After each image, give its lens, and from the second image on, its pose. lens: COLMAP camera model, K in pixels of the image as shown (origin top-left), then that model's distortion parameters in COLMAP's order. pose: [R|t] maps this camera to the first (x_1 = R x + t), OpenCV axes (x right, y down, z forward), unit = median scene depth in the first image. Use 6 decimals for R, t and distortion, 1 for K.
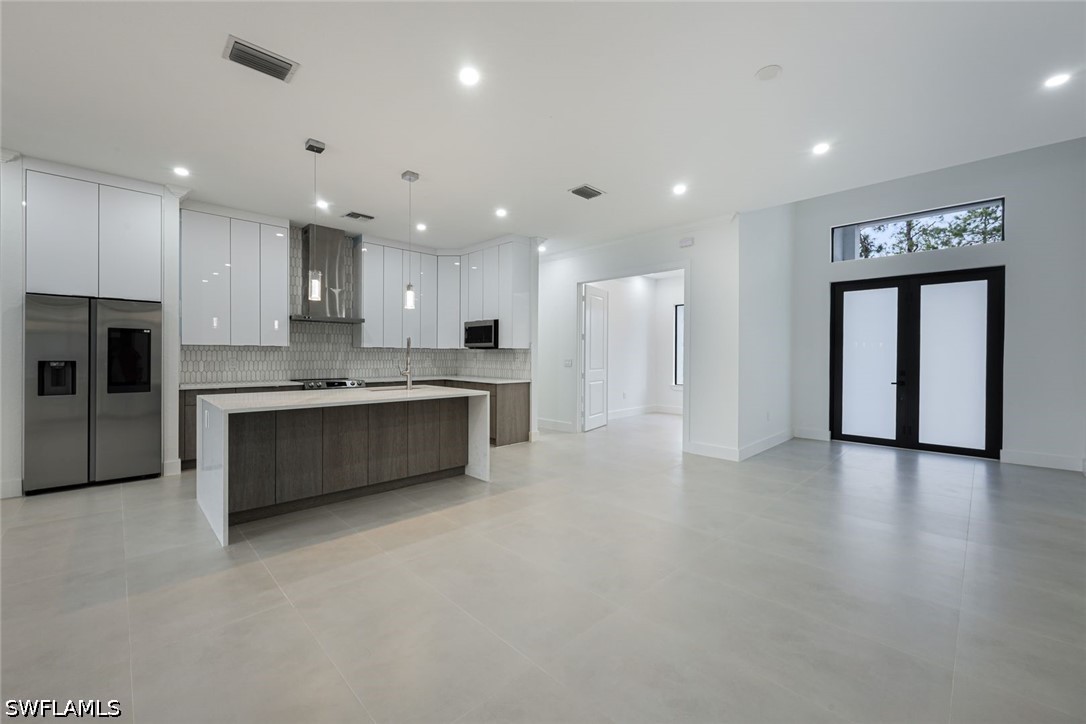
lens RADIAL K [[436.0, 0, 533.2], [0, 436.0, 357.8], [0, 0, 1]] dist [0.002423, 0.000576]
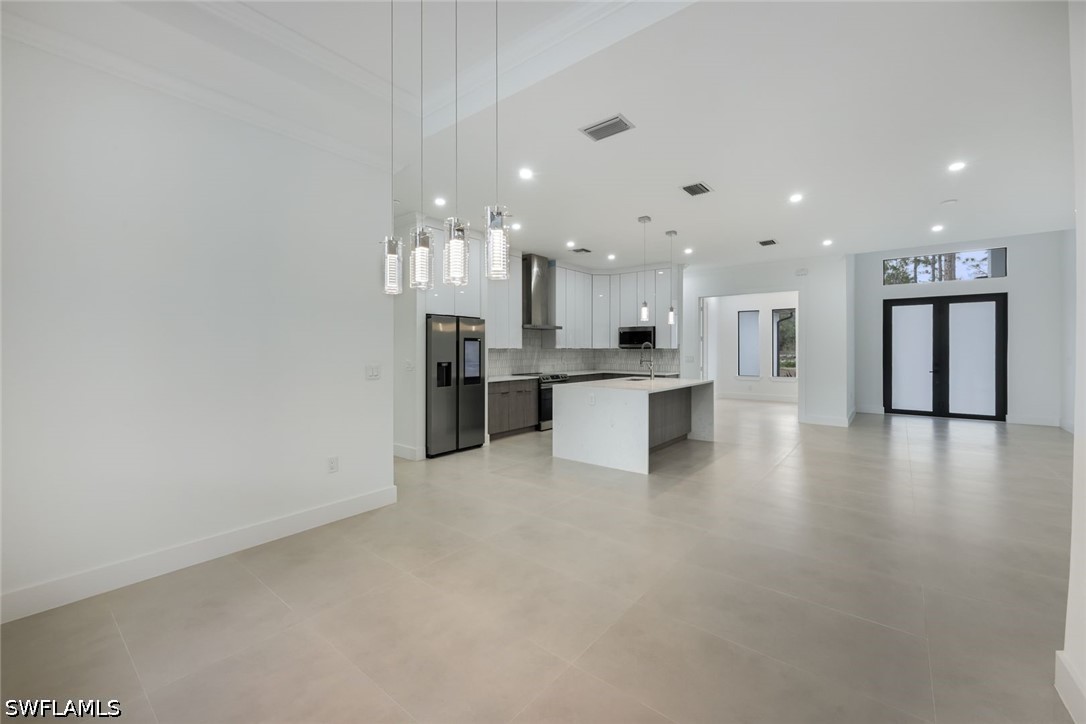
lens RADIAL K [[436.0, 0, 535.8], [0, 436.0, 347.1], [0, 0, 1]] dist [0.002423, 0.000576]
pose [[0.993530, -0.005737, 0.113427, -0.638602], [0.006968, 0.999921, -0.010458, -0.016180], [-0.113358, 0.011181, 0.993491, -0.280882]]
